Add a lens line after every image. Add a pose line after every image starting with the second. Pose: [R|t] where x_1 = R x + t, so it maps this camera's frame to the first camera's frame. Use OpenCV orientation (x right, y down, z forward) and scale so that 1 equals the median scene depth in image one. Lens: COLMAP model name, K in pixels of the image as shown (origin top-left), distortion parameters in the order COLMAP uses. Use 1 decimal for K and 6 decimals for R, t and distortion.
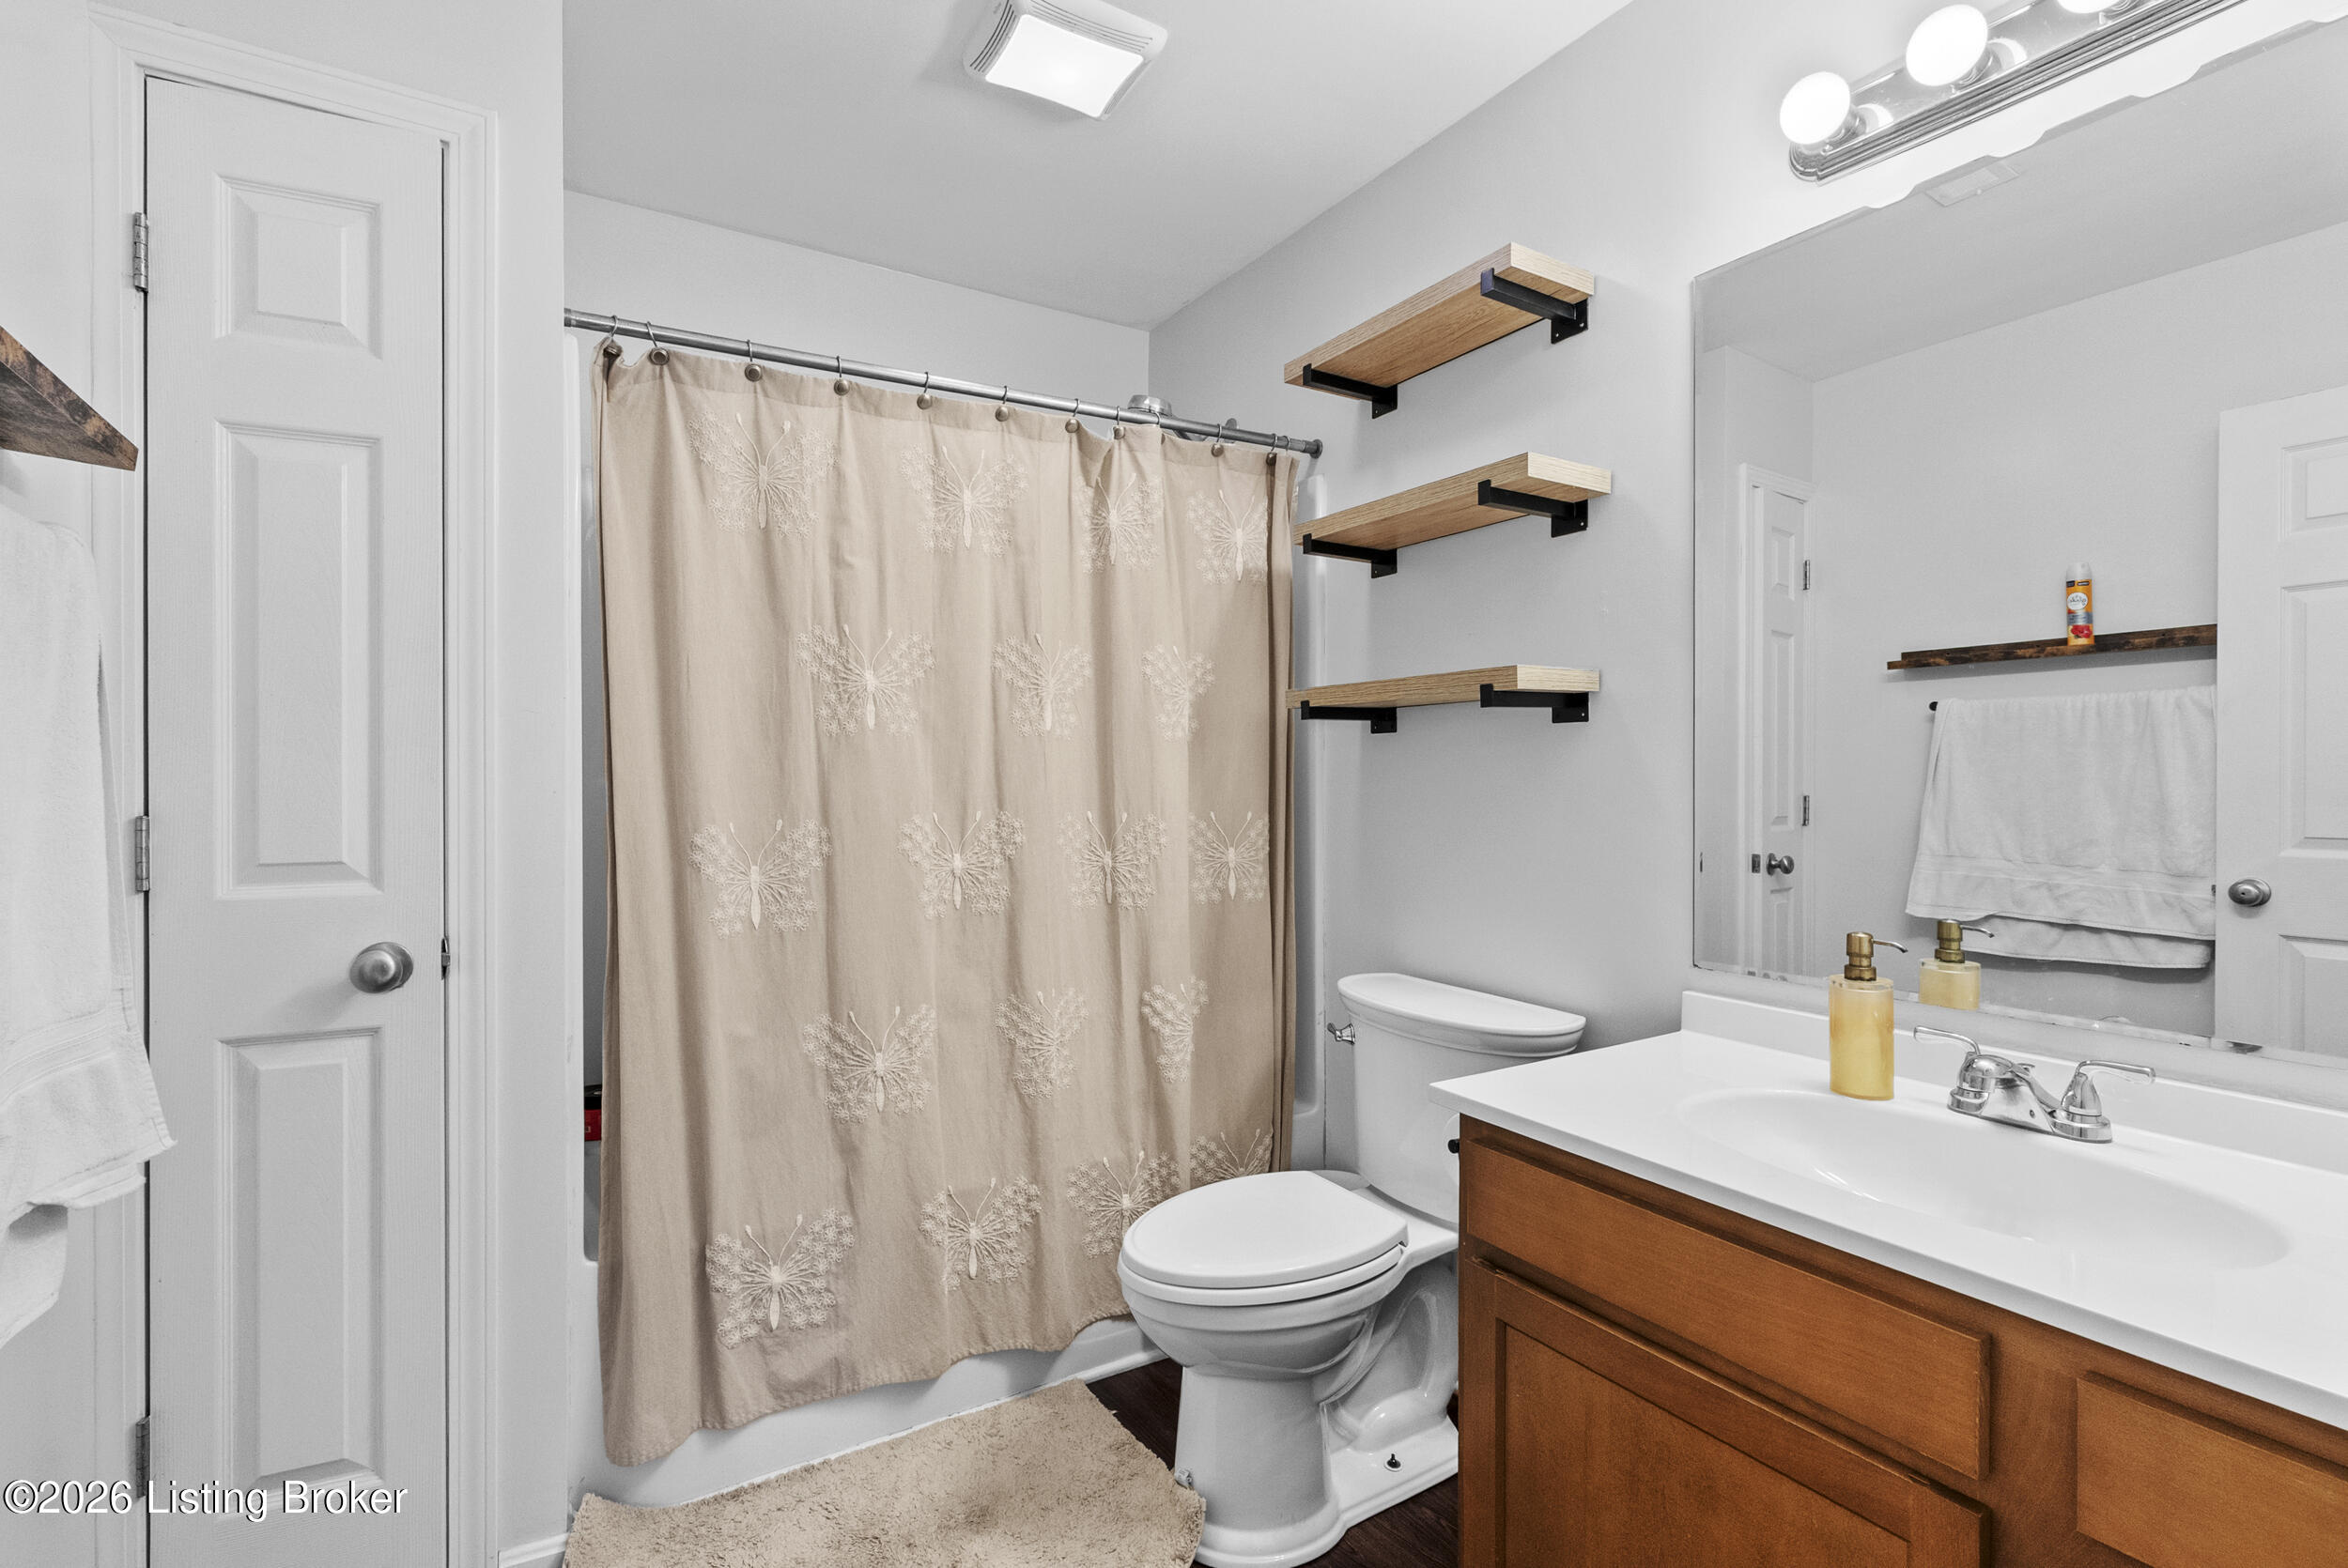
lens RADIAL K [[1084.4, 0, 1162.5], [0, 1084.4, 789.1], [0, 0, 1]] dist [0.000216, -0.000109]
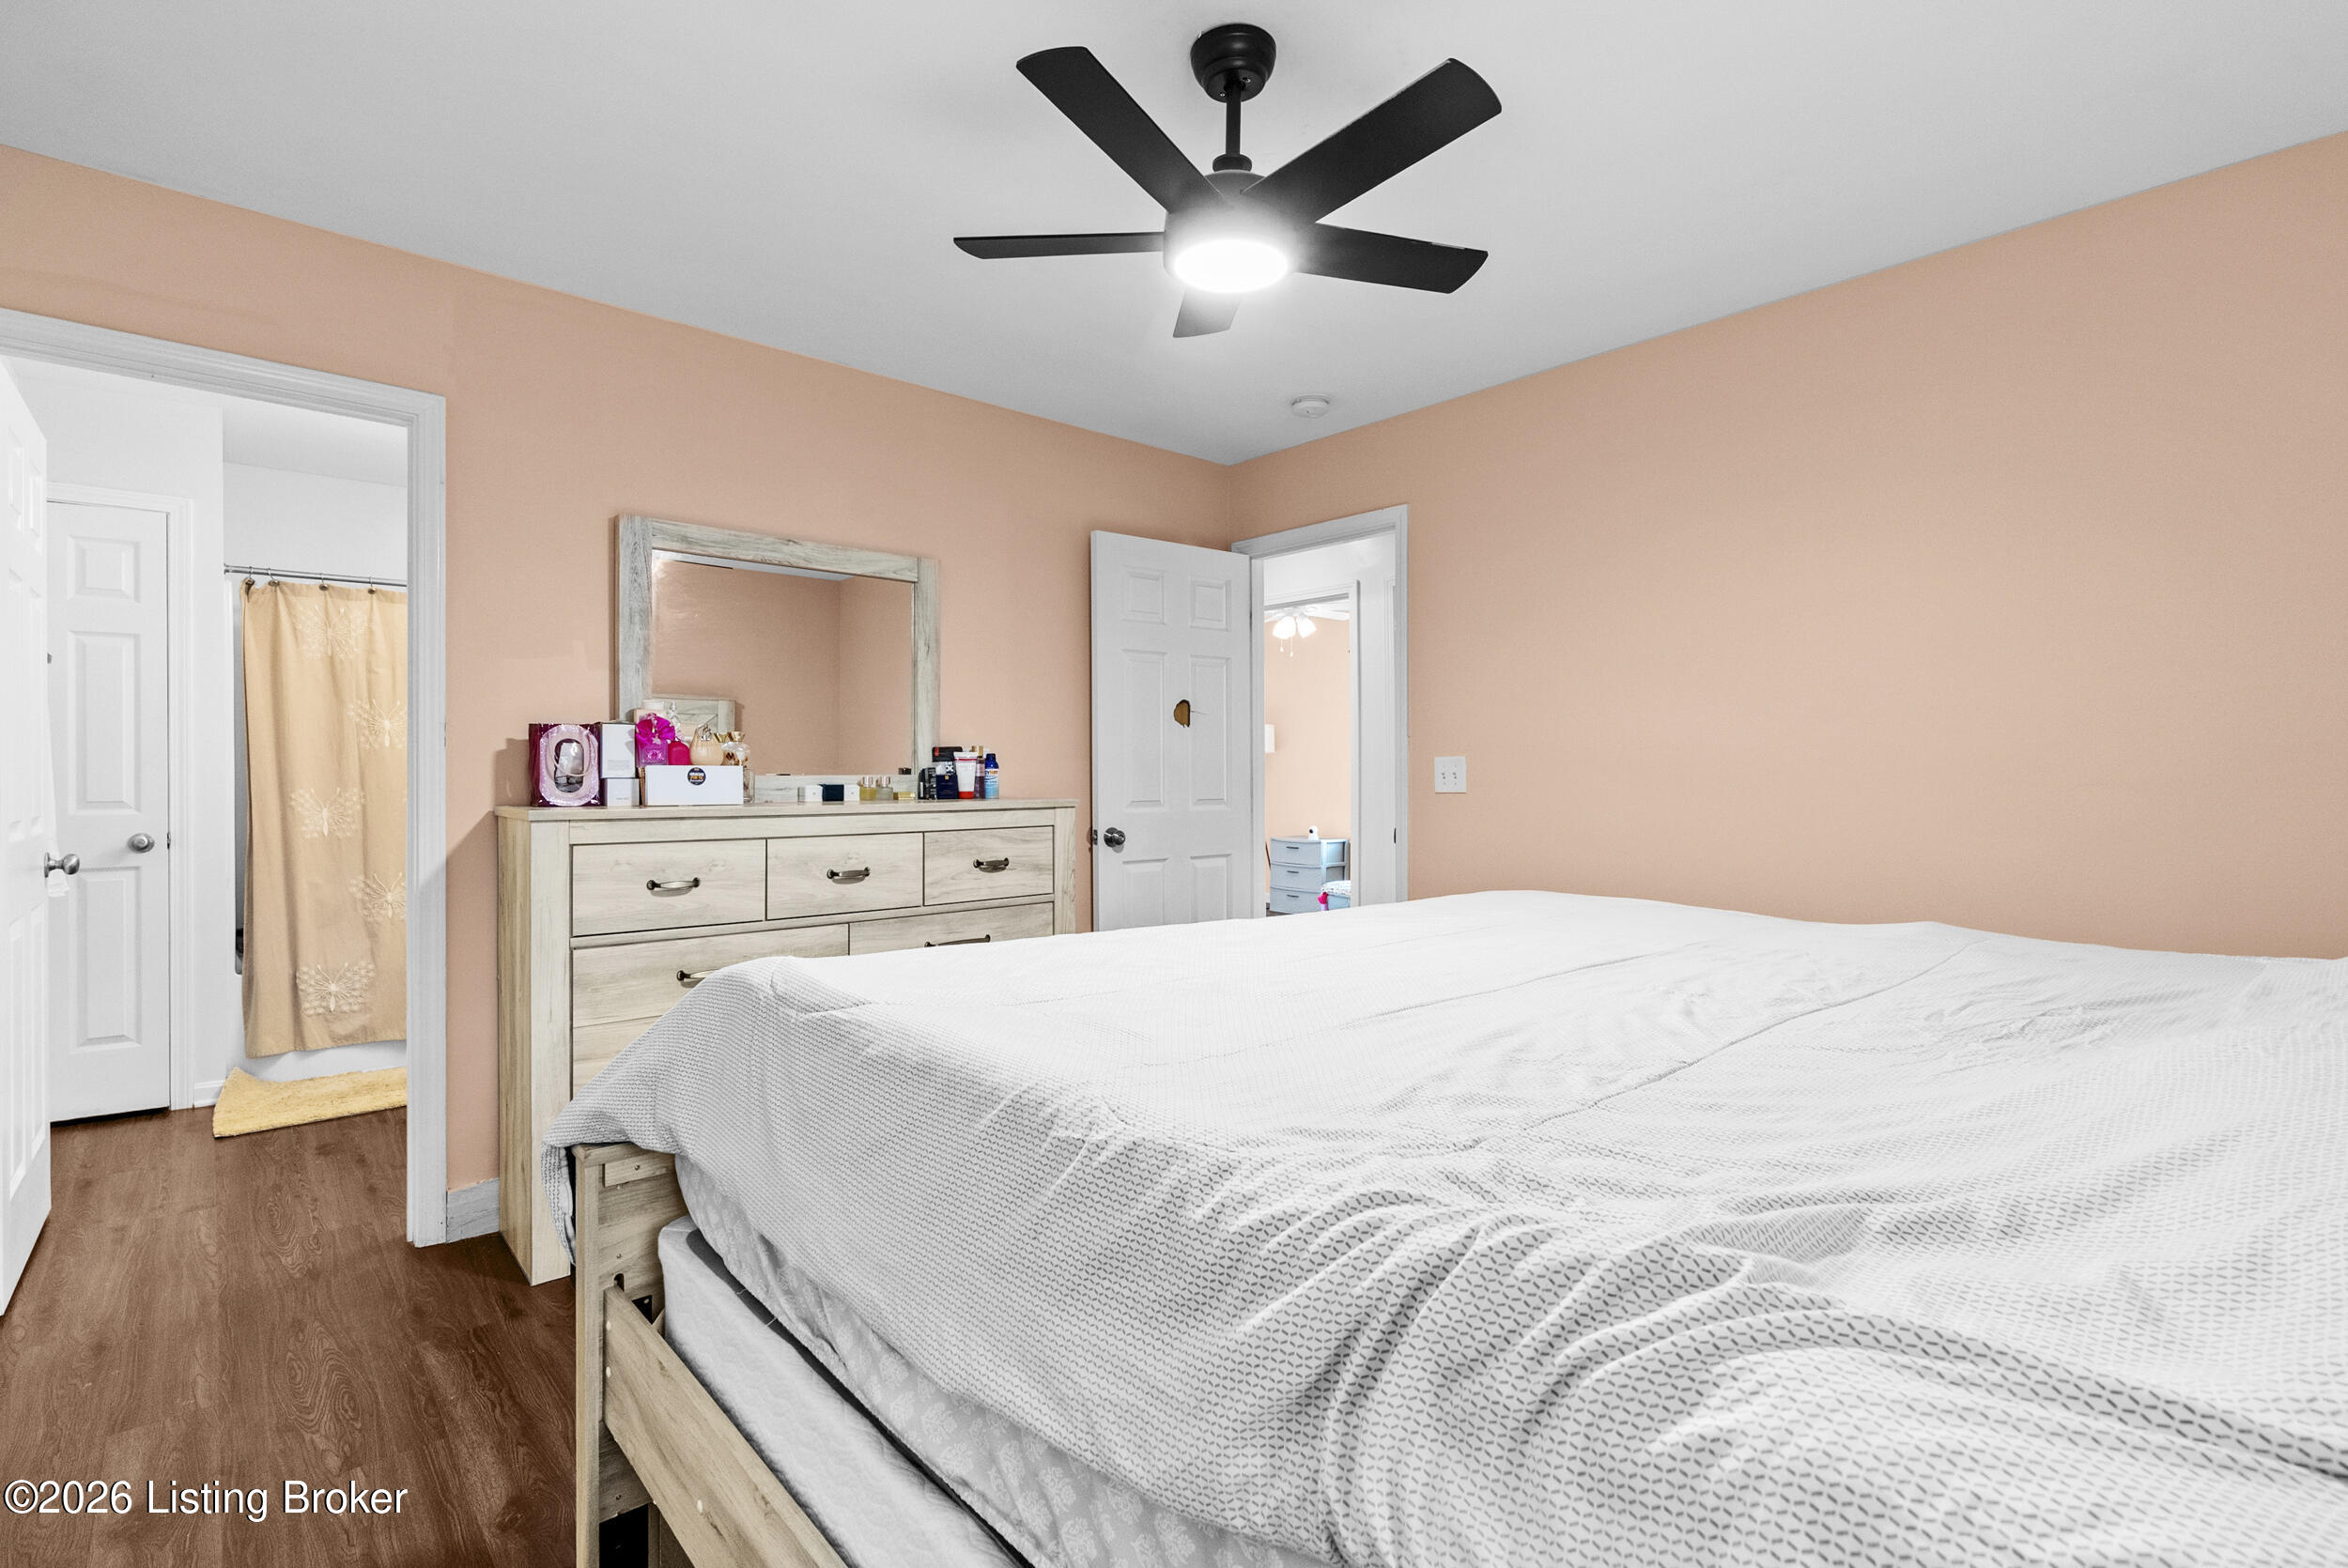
lens RADIAL K [[1084.4, 0, 1187.2], [0, 1084.4, 783.2], [0, 0, 1]] dist [0.000216, -0.000109]
pose [[0.973737, 0.005102, 0.227617, 0.869575], [-0.006581, 0.999962, 0.005743, -0.005580], [-0.227579, -0.007090, 0.973734, -1.623699]]
